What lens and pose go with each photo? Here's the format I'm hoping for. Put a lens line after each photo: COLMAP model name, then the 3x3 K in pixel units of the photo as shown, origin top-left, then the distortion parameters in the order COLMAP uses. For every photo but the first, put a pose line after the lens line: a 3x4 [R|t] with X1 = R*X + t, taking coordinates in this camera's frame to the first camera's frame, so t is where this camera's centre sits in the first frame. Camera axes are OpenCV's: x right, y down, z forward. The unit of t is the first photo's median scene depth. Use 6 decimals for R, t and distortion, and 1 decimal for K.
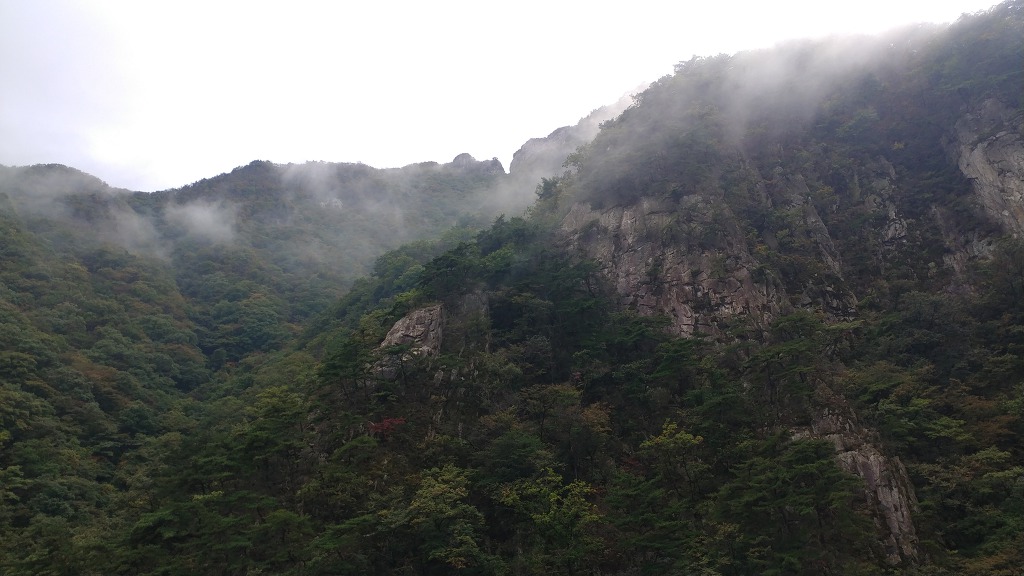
lens RADIAL K [[820.4, 0, 512.0], [0, 820.4, 288.0], [0, 0, 1]] dist [0.032711, -0.002448]
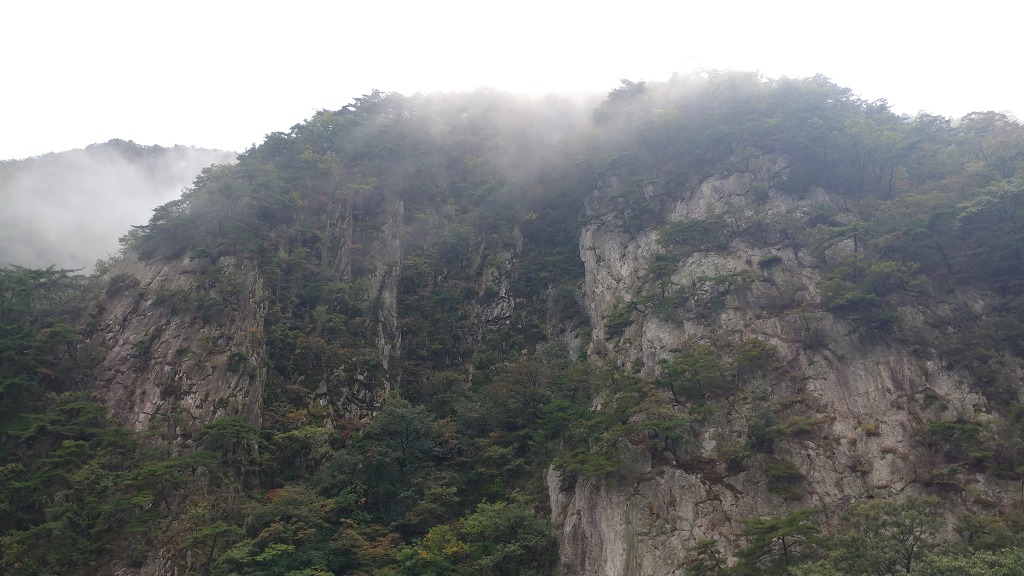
lens RADIAL K [[820.4, 0, 512.0], [0, 820.4, 288.0], [0, 0, 1]] dist [0.032711, -0.002448]
pose [[0.993750, 0.088586, 0.067925, 0.482206], [-0.088708, 0.996057, -0.001233, -0.109632], [-0.067767, -0.004800, 0.997690, 0.101026]]
